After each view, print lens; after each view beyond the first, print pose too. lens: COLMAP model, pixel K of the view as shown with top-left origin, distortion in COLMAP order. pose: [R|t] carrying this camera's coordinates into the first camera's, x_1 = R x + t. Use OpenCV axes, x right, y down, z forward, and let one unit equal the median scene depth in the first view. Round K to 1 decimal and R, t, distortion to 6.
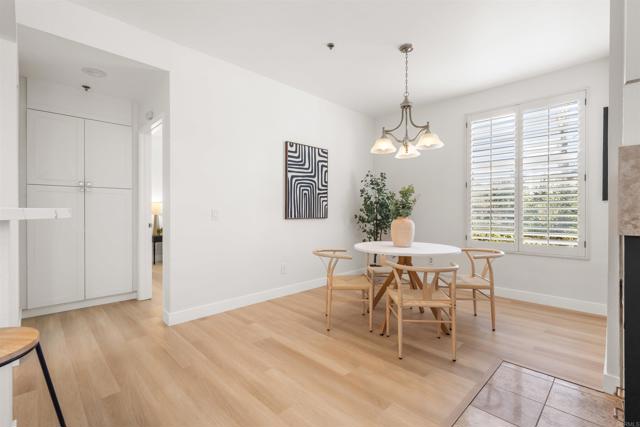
lens RADIAL K [[295.9, 0, 321.2], [0, 295.9, 210.7], [0, 0, 1]] dist [-0.008750, -0.000002]
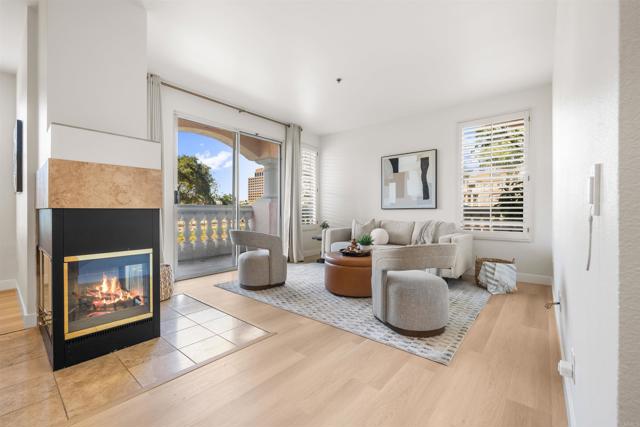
lens RADIAL K [[271.4, 0, 316.2], [0, 271.4, 212.6], [0, 0, 1]] dist [0.001046, -0.000707]
pose [[-0.097471, -0.008815, 0.995199, -0.243697], [-0.003734, 0.999957, 0.008492, 0.028848], [-0.995231, -0.002888, -0.097500, -0.140263]]
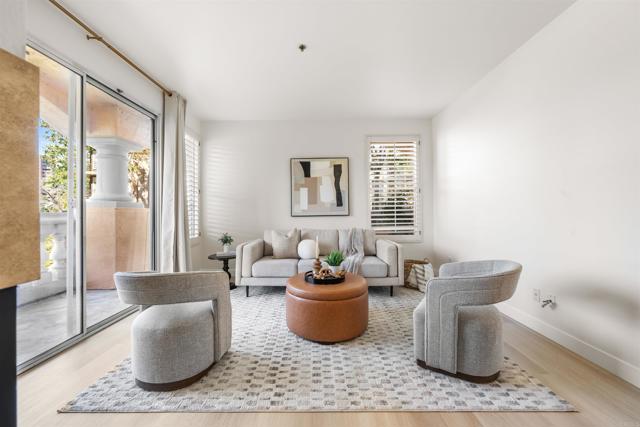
lens RADIAL K [[249.6, 0, 317.1], [0, 249.6, 209.7], [0, 0, 1]] dist [-0.001851, -0.000159]
pose [[-0.708116, 0.010312, 0.706021, 0.295707], [0.004598, 0.999940, -0.009993, -0.002413], [-0.706081, -0.003830, -0.708121, 0.165731]]
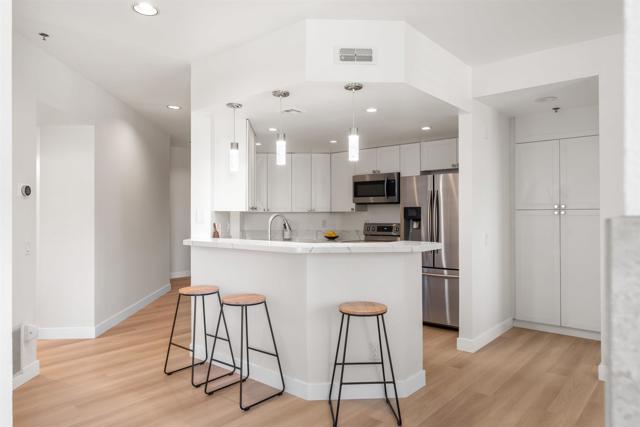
lens RADIAL K [[426.8, 0, 316.1], [0, 426.8, 209.7], [0, 0, 1]] dist [0.012080, 0.003436]
pose [[0.064085, -0.012931, -0.997861, 0.562122], [0.003508, 0.999913, -0.012732, -0.066117], [0.997938, -0.002684, 0.064124, 0.105770]]
